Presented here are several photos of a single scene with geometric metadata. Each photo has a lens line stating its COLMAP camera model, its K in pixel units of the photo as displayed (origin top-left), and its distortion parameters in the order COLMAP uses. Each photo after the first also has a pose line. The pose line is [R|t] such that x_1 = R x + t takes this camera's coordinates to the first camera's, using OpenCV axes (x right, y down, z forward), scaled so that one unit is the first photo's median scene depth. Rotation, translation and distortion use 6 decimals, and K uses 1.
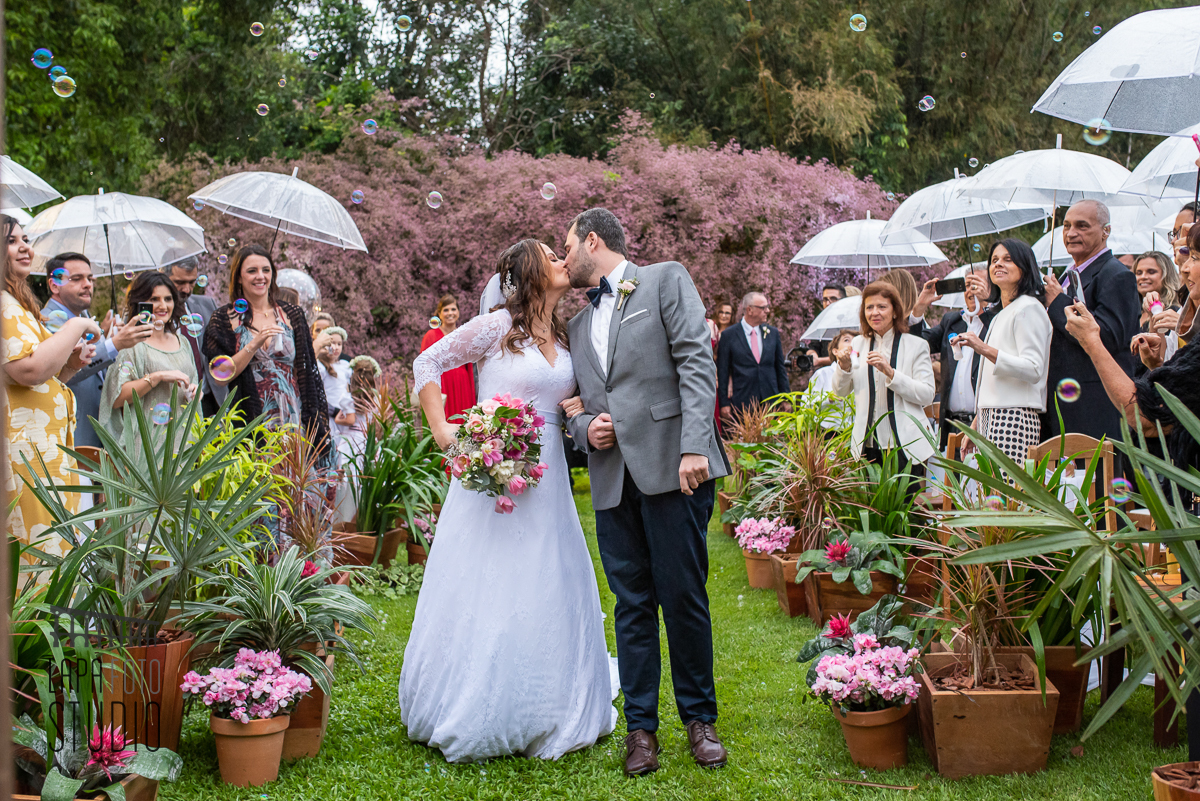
lens RADIAL K [[1489.5, 0, 610.1], [0, 1489.5, 393.0], [0, 0, 1]] dist [-0.038624, 0.000000]
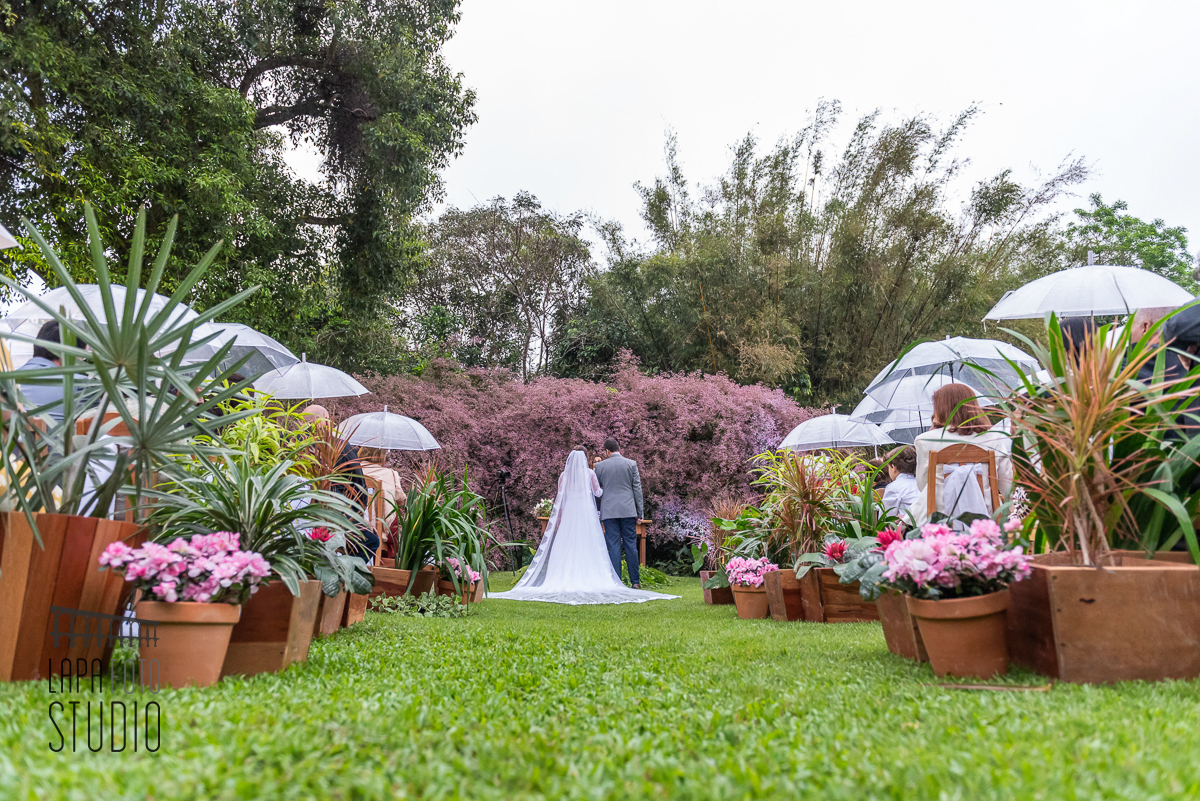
lens RADIAL K [[934.1, 0, 601.2], [0, 934.1, 396.4], [0, 0, 1]] dist [0.005633, -0.001447]
pose [[0.999867, 0.015387, -0.005438, -0.004503], [-0.016207, 0.975240, -0.220555, 0.060437], [0.001910, 0.220614, 0.975359, 0.133863]]
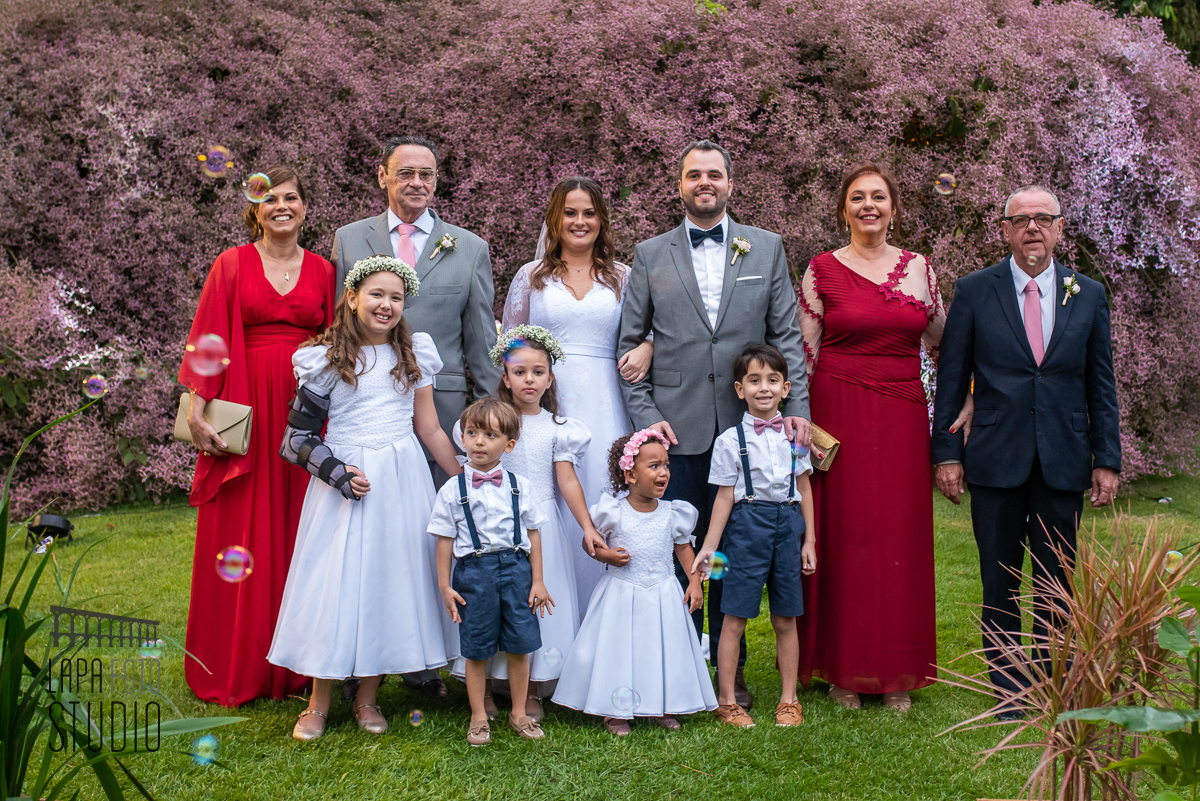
lens RADIAL K [[1575.5, 0, 606.7], [0, 1575.5, 393.4], [0, 0, 1]] dist [-0.056180, 0.000000]
pose [[0.996881, 0.047131, -0.063295, 0.006756], [-0.045557, 0.998621, 0.026084, -0.013213], [0.064437, -0.023119, 0.997654, 0.417154]]
